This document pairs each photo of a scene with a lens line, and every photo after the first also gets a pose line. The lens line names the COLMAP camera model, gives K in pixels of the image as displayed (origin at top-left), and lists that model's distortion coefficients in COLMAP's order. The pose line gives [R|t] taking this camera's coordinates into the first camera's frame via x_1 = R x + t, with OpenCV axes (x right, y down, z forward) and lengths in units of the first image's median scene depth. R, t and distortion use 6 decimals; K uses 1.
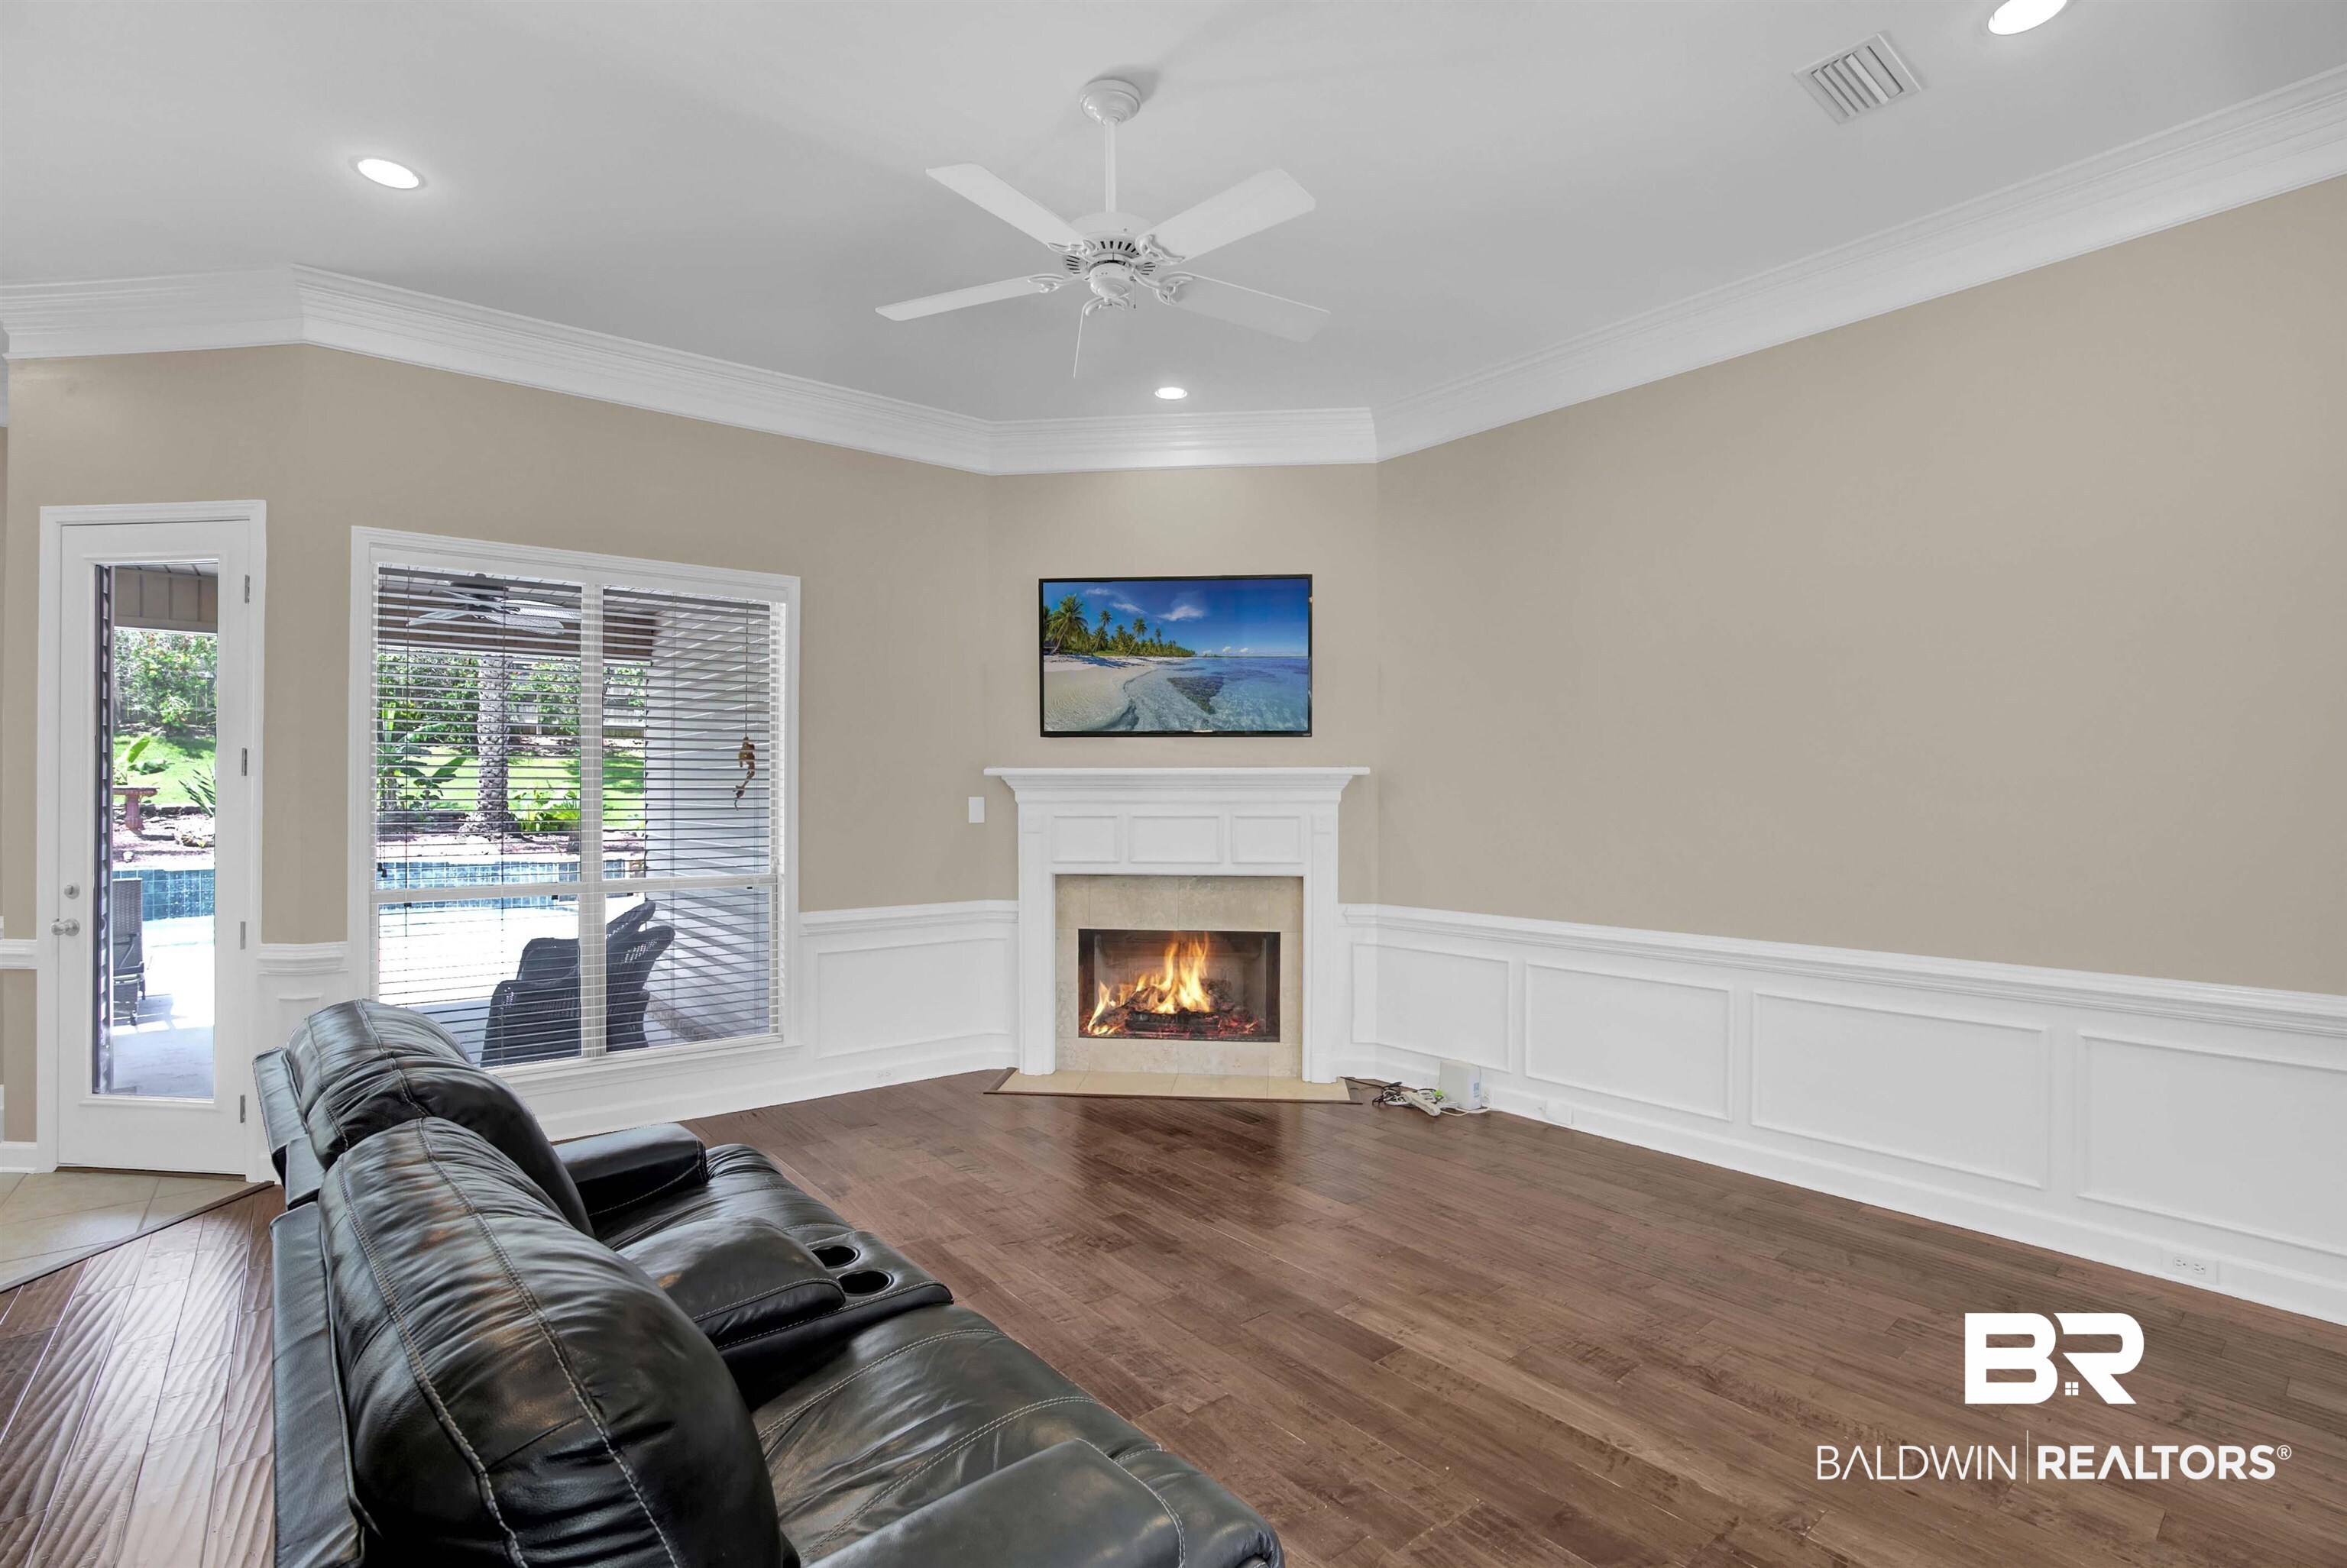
lens RADIAL K [[1097.9, 0, 1170.8], [0, 1097.9, 784.1], [0, 0, 1]] dist [-0.026705, 0.001709]
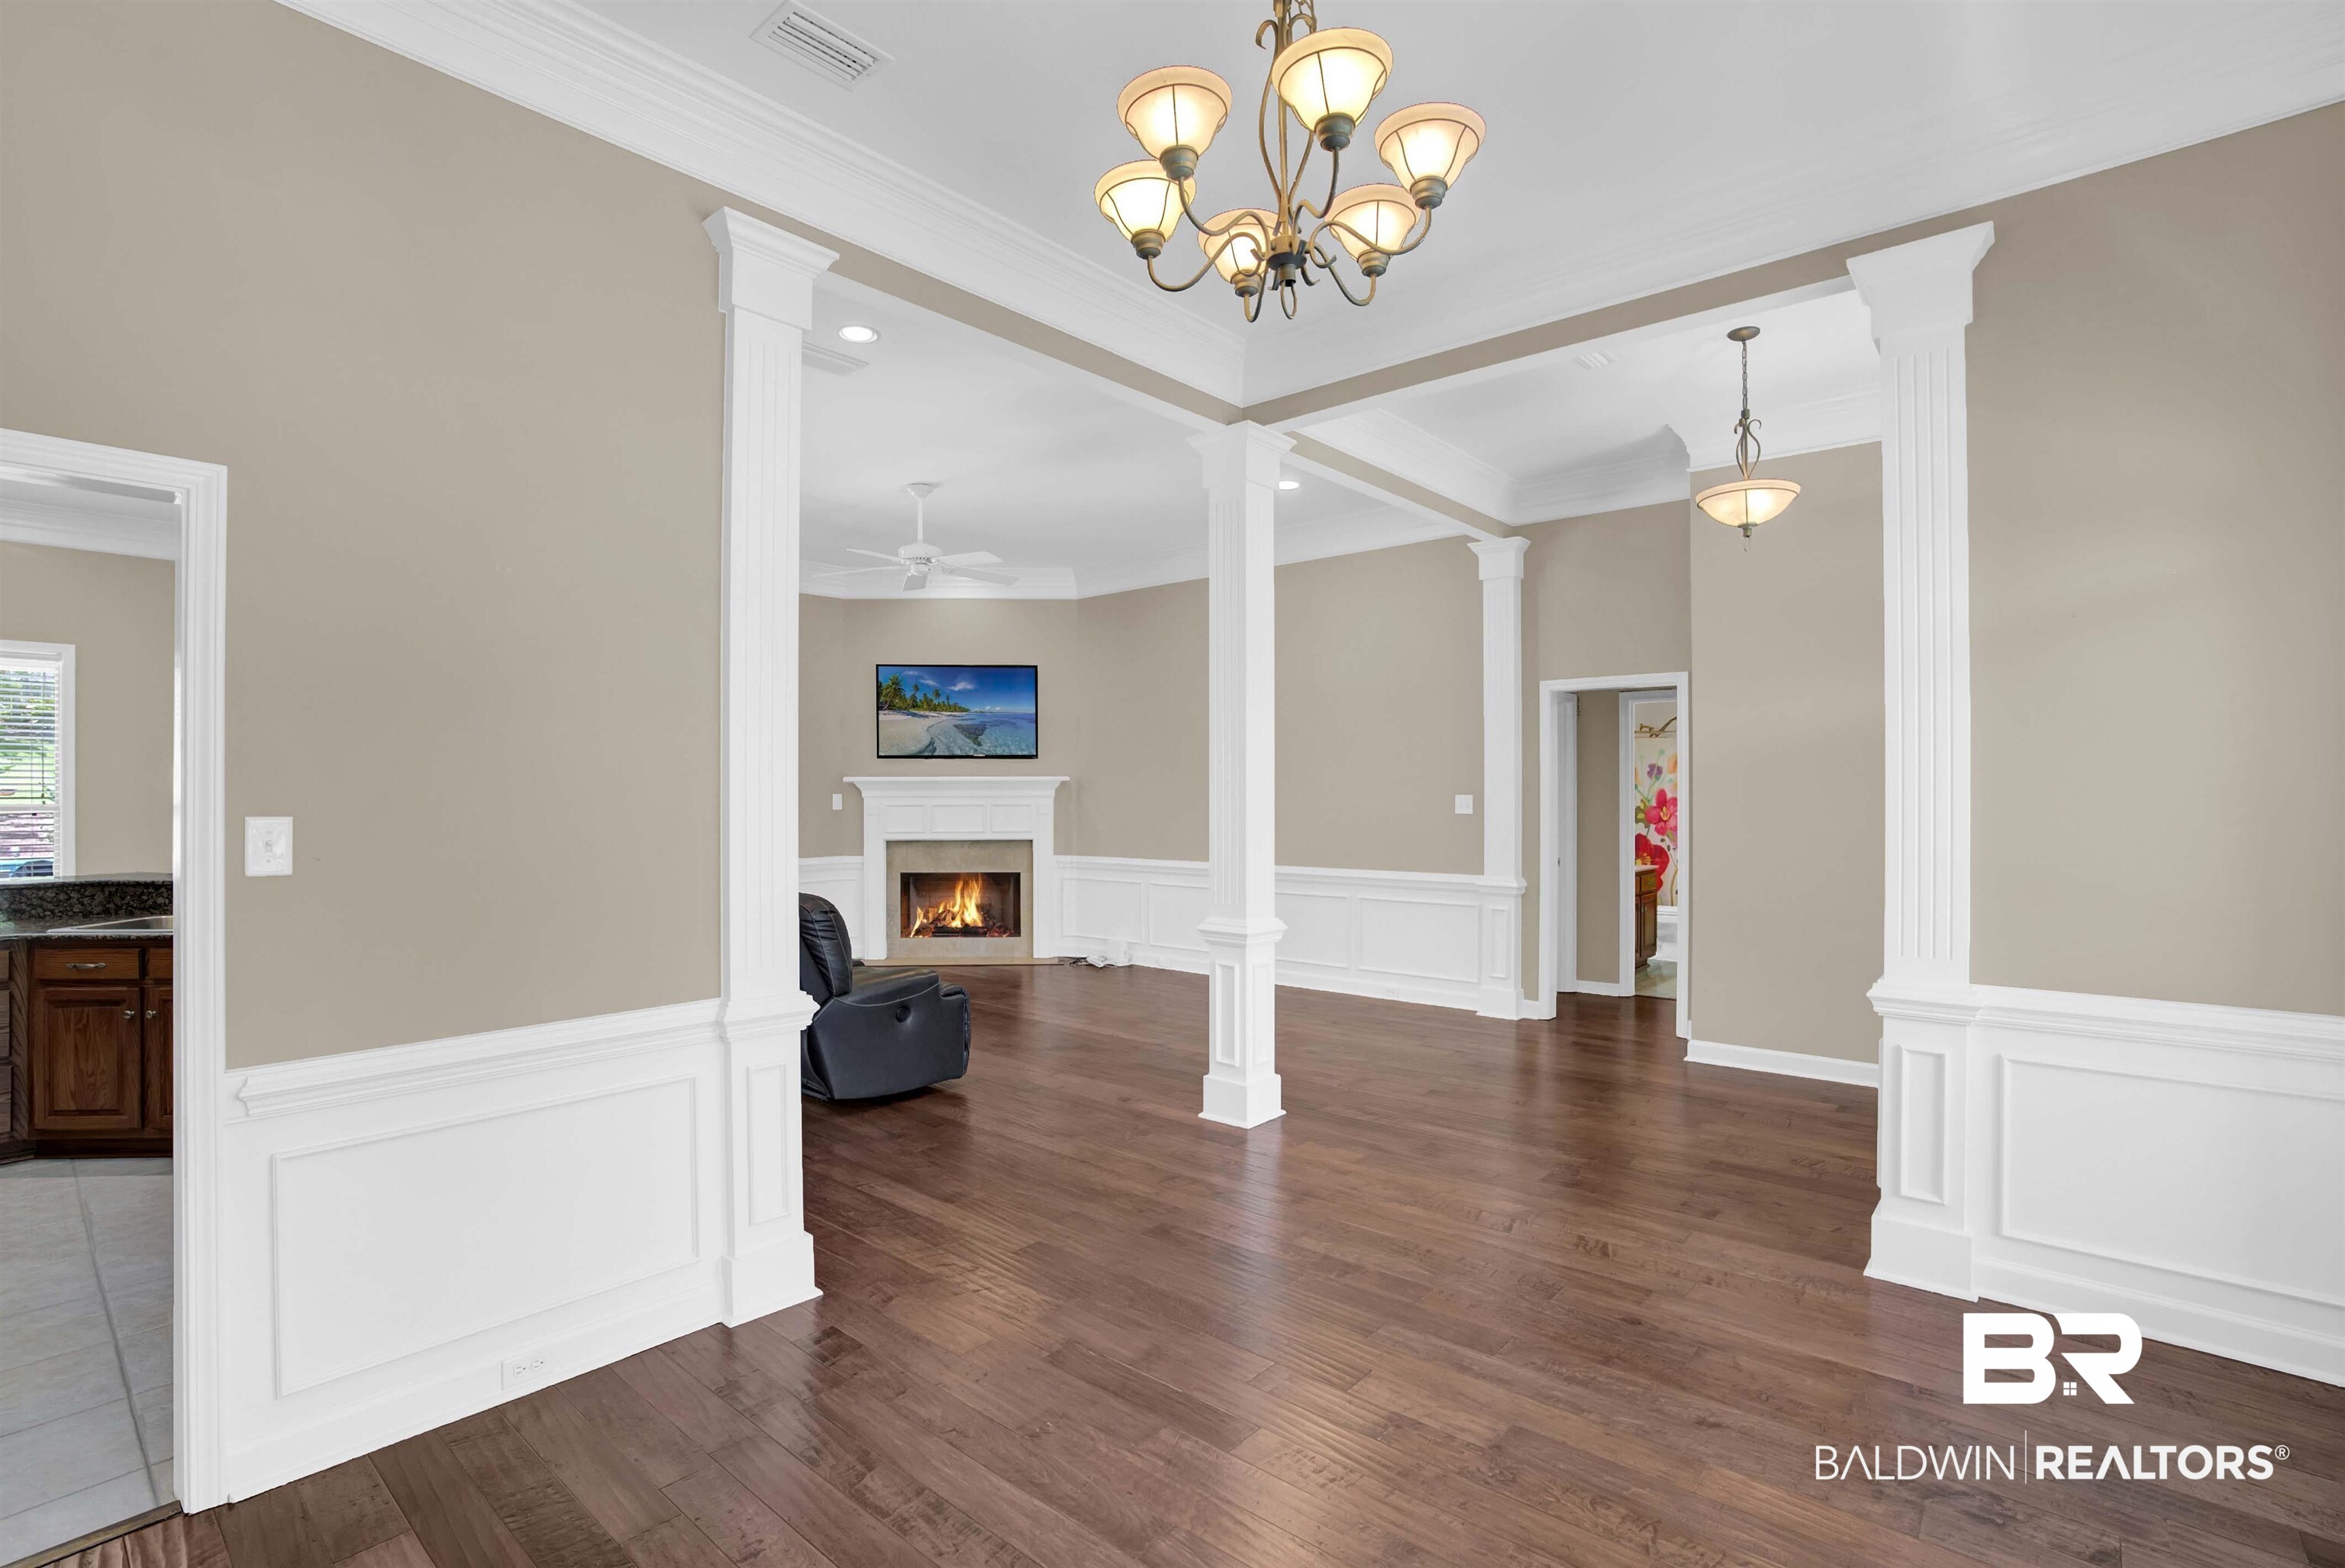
lens RADIAL K [[1079.5, 0, 1170.9], [0, 1079.5, 788.2], [0, 0, 1]] dist [0.000992, 0.002211]
pose [[0.988440, -0.004126, 0.151559, 0.076028], [0.003947, 0.999991, 0.001483, 0.001308], [-0.151564, -0.000868, 0.988447, -0.707828]]
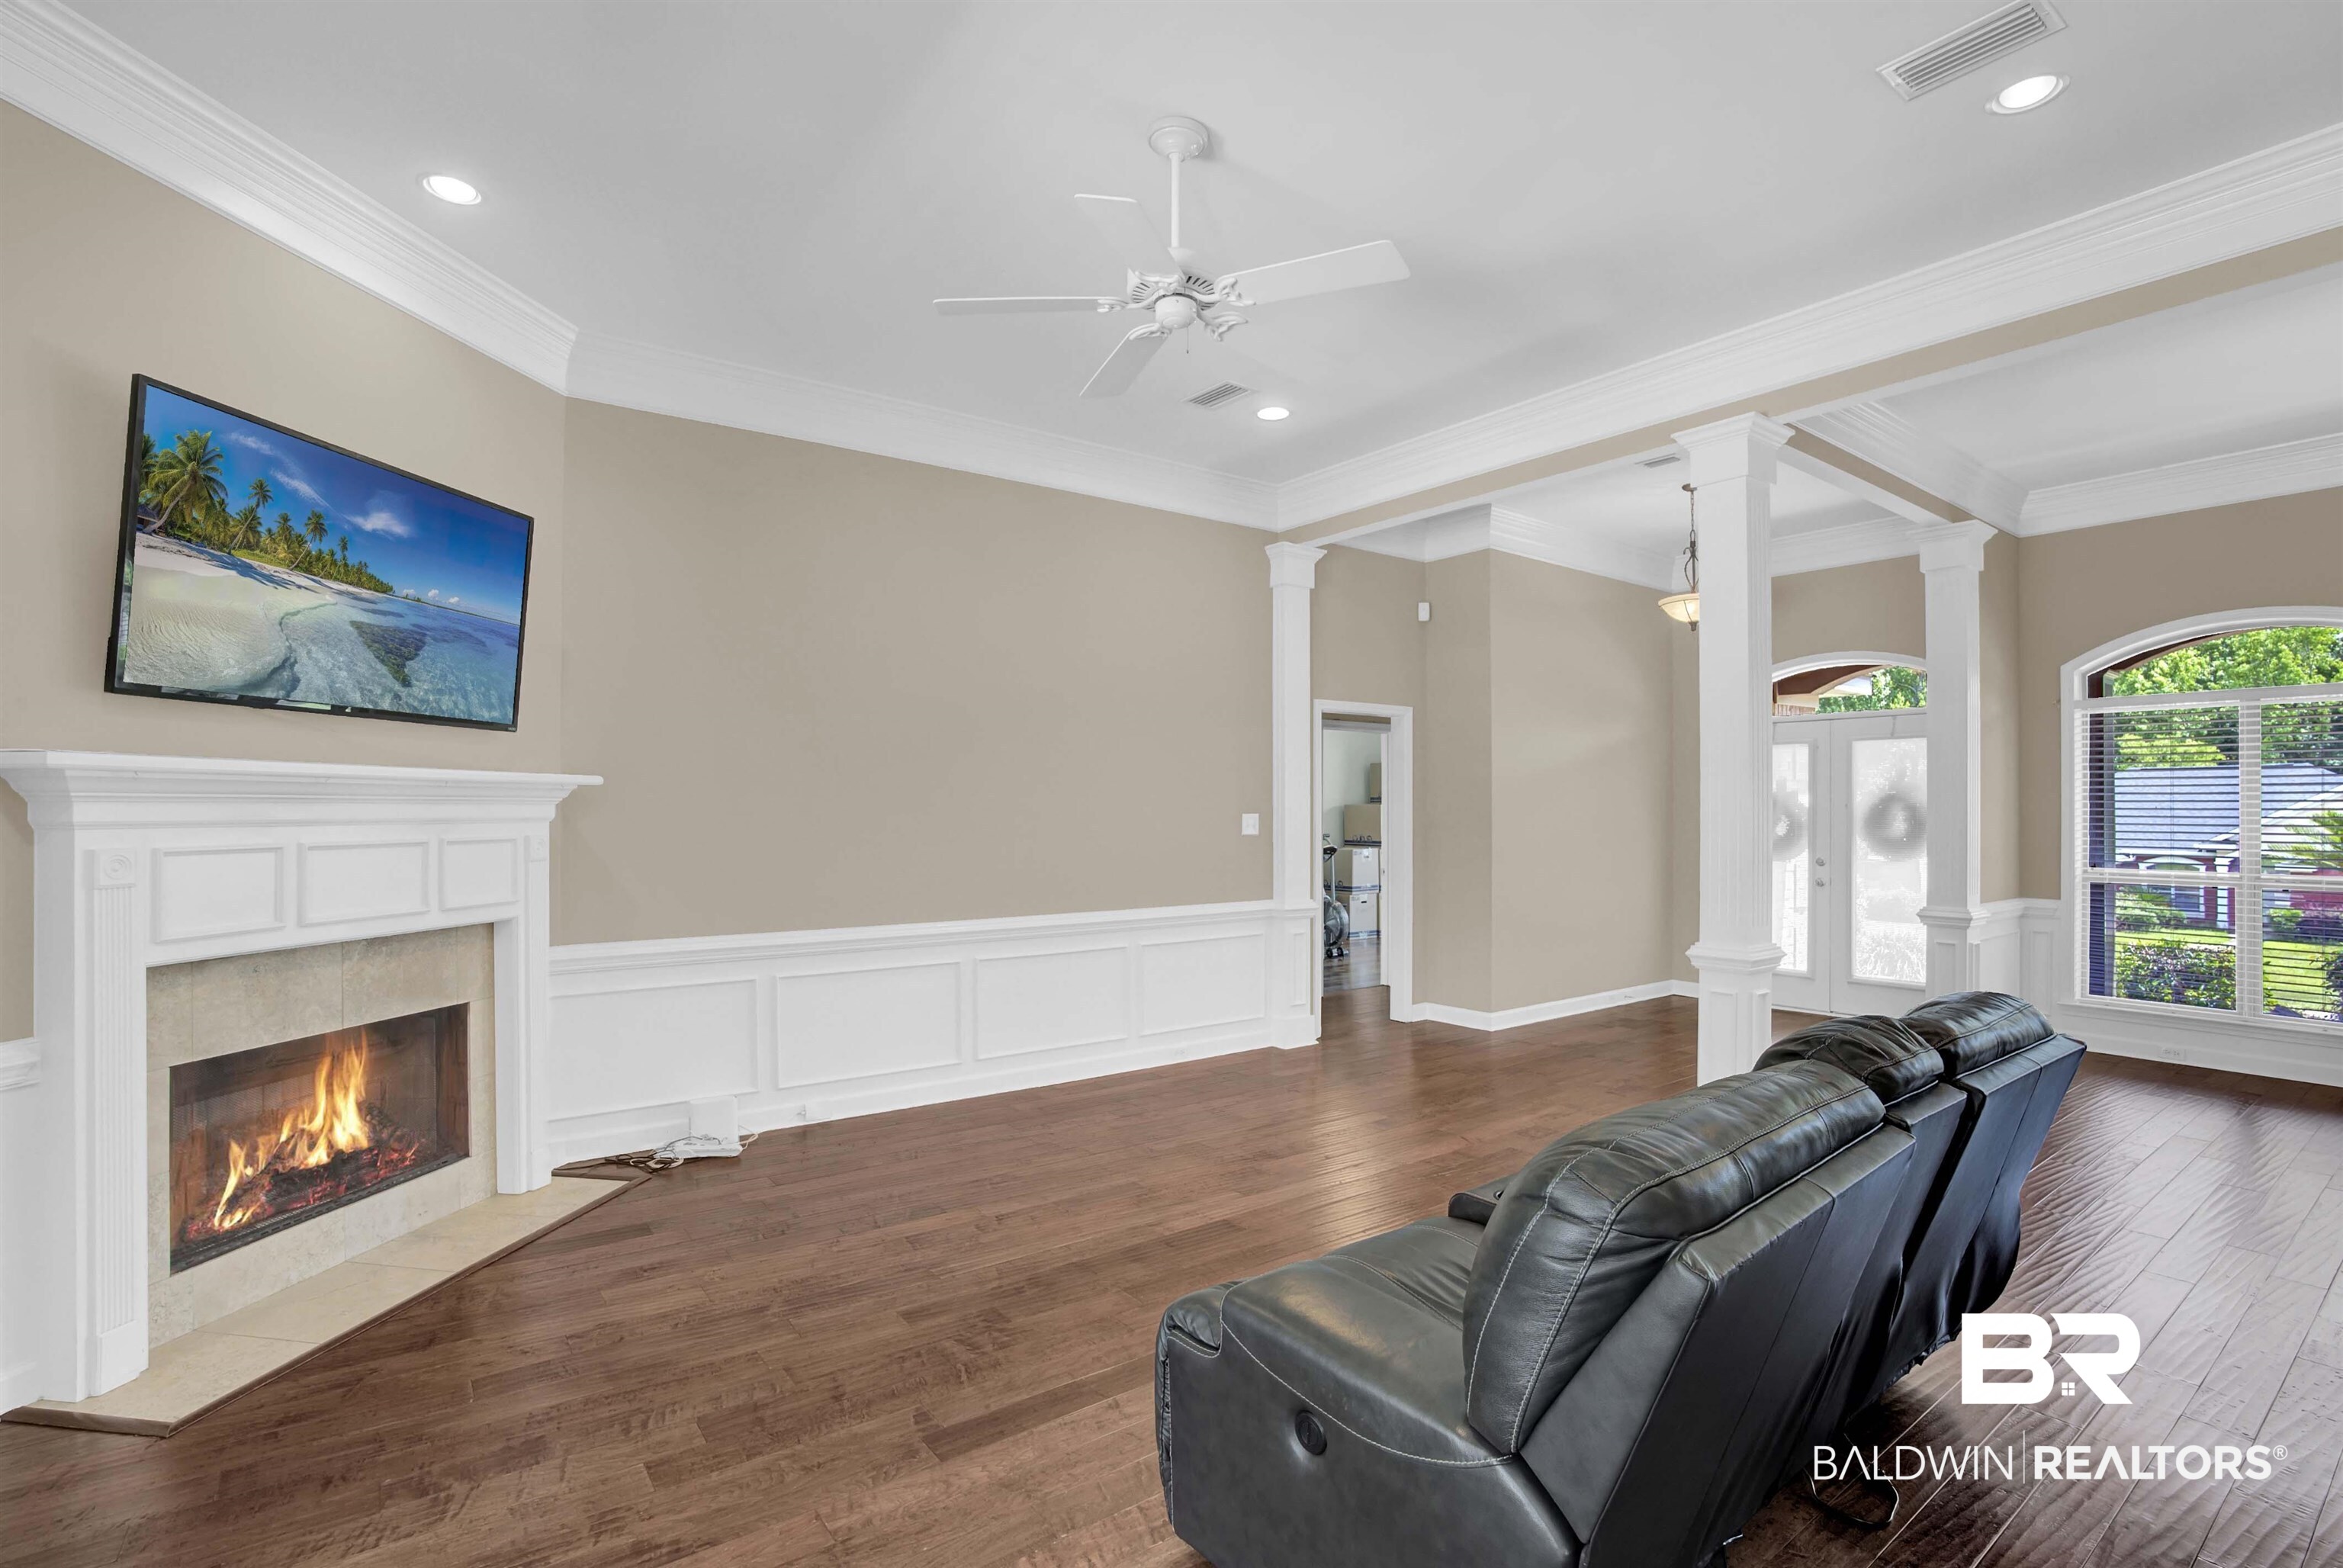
lens RADIAL K [[1096.1, 0, 1170.4], [0, 1096.1, 805.9], [0, 0, 1]] dist [-0.026705, 0.001709]
pose [[0.067622, 0.005140, 0.997698, -0.572482], [-0.001971, 0.999985, -0.005019, 0.009443], [-0.997709, -0.001627, 0.067631, 0.499507]]
